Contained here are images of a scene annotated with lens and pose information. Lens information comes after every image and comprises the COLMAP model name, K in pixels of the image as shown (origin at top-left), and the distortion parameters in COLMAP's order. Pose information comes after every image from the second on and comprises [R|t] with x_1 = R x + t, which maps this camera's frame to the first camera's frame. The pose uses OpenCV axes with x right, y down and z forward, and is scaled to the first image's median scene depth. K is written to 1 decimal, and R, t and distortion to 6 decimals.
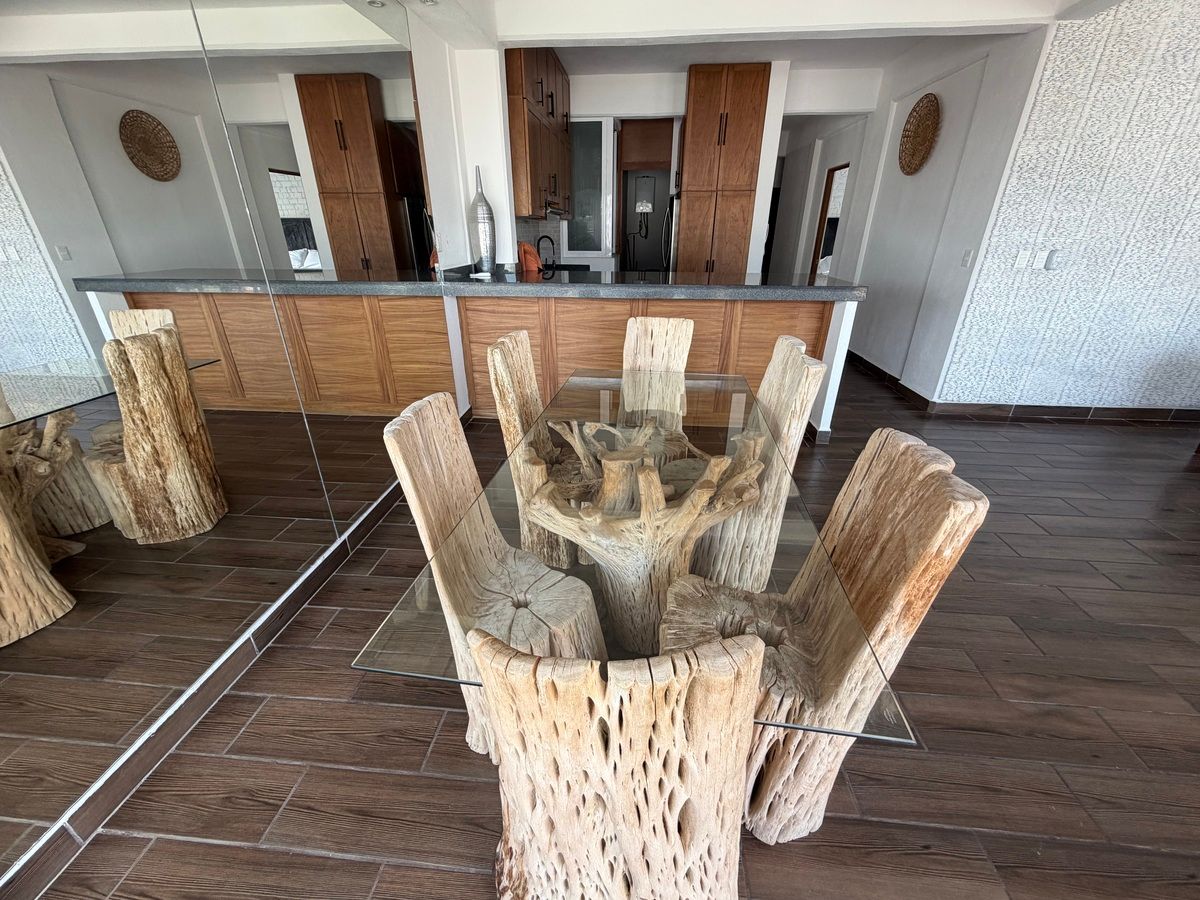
lens RADIAL K [[481.7, 0, 597.8], [0, 481.7, 450.5], [0, 0, 1]] dist [0.000720, -0.000075]
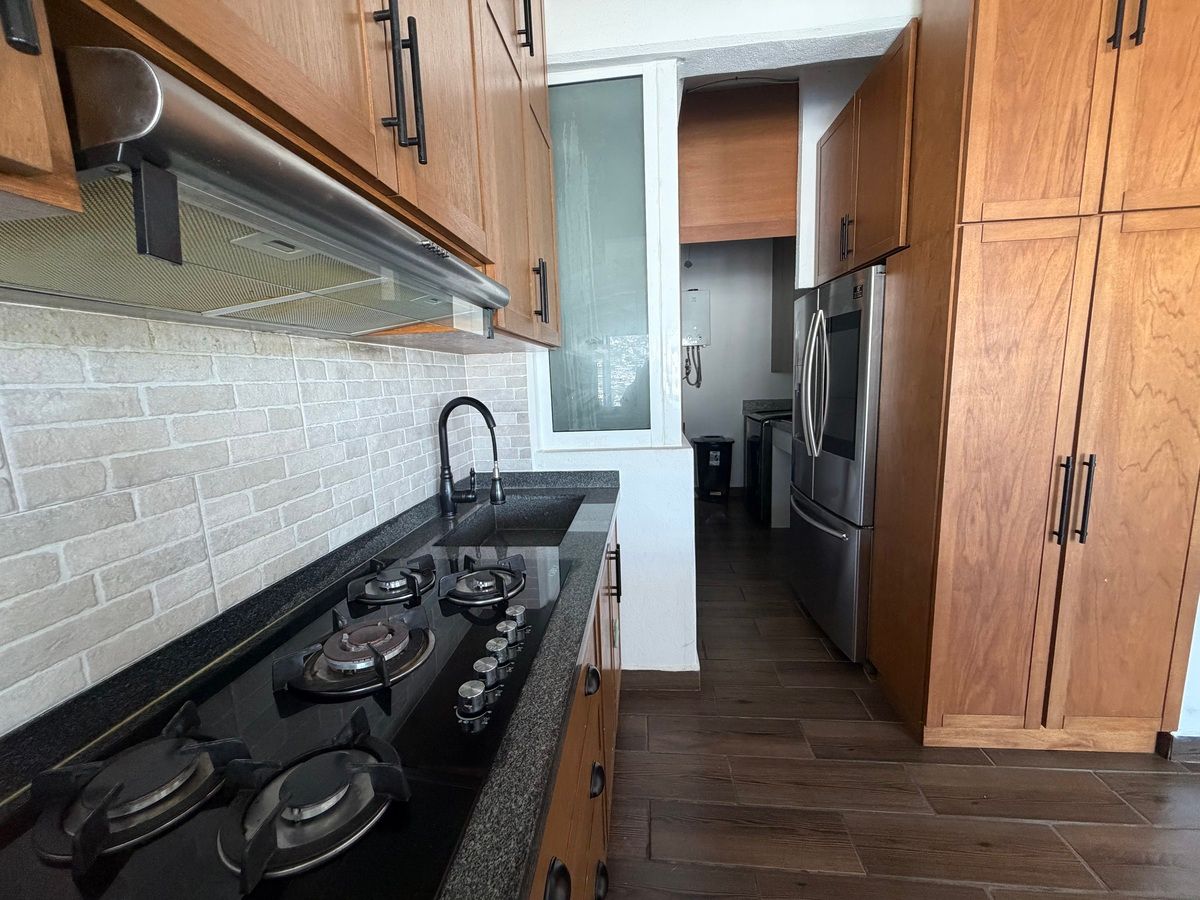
lens RADIAL K [[481.7, 0, 597.8], [0, 481.7, 450.5], [0, 0, 1]] dist [0.000720, -0.000075]
pose [[0.999134, -0.040314, -0.010325, -0.046854], [0.035853, 0.959837, -0.278258, -0.530551], [0.021128, 0.277647, 0.960451, 1.172749]]
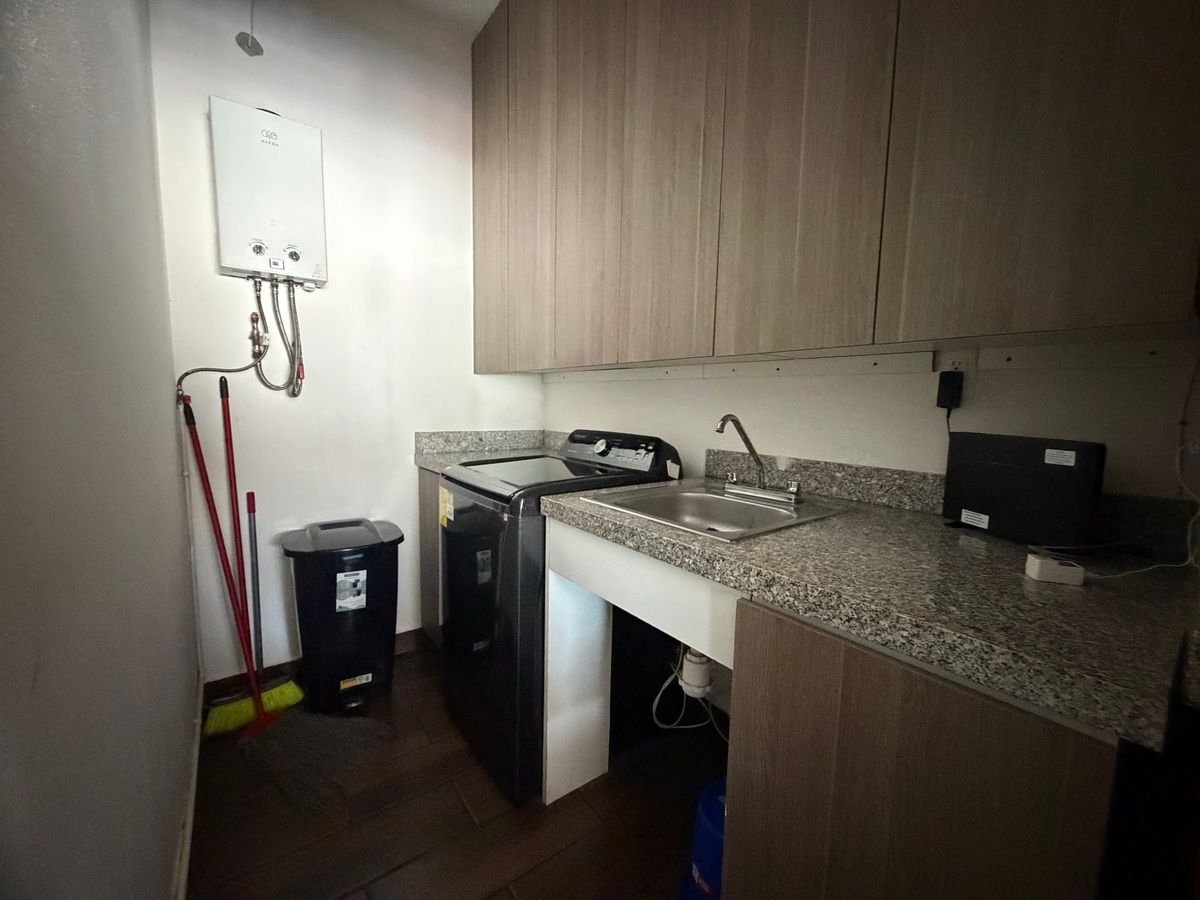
lens RADIAL K [[481.7, 0, 597.8], [0, 481.7, 450.5], [0, 0, 1]] dist [0.000720, -0.000075]
pose [[0.738203, -0.054681, 0.672358, 0.146203], [0.265337, 0.939906, -0.214881, -0.865951], [-0.620203, 0.337027, 0.708350, 2.005234]]
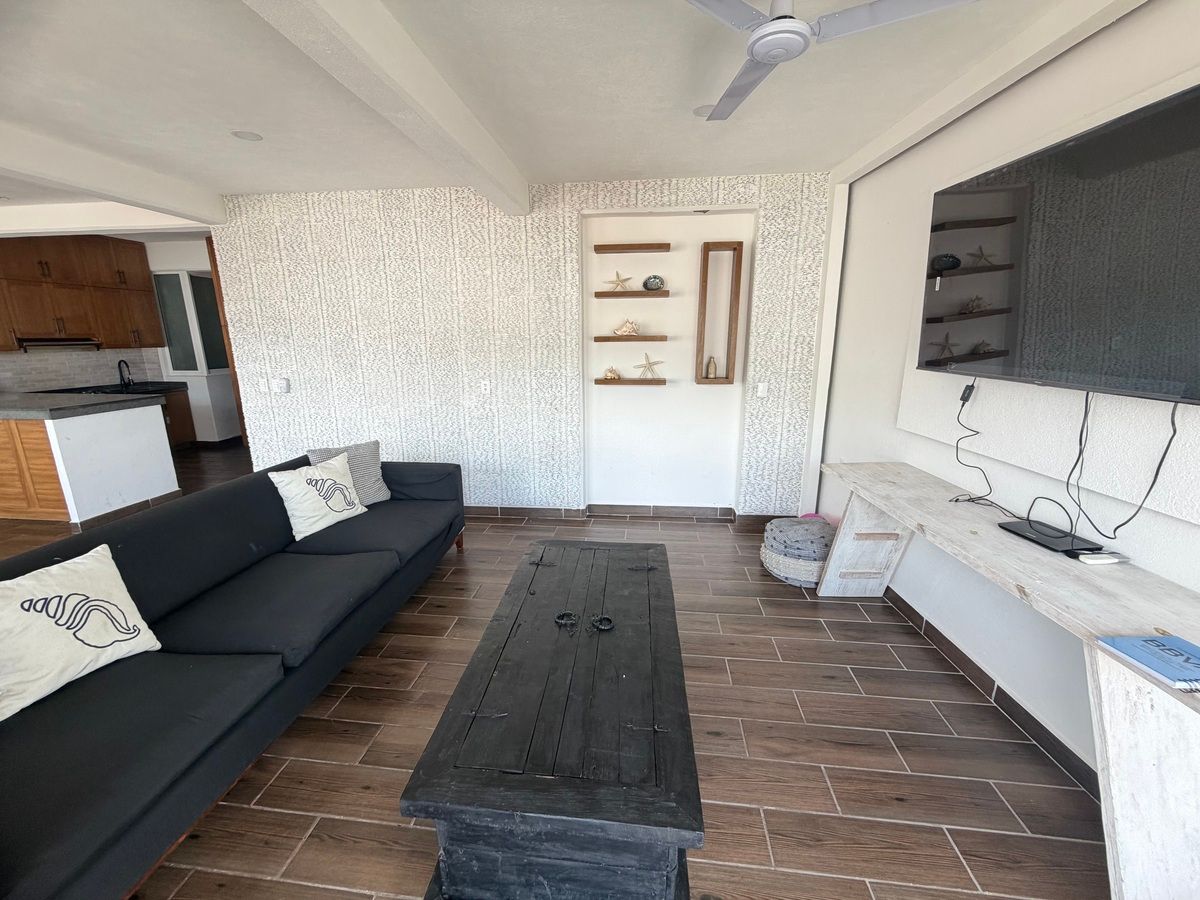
lens RADIAL K [[481.7, 0, 597.8], [0, 481.7, 450.5], [0, 0, 1]] dist [0.000720, -0.000075]
pose [[0.999729, -0.000524, -0.023282, 1.754161], [-0.004076, 0.980372, -0.197116, 0.013744], [0.022928, 0.197157, 0.980104, -0.174038]]
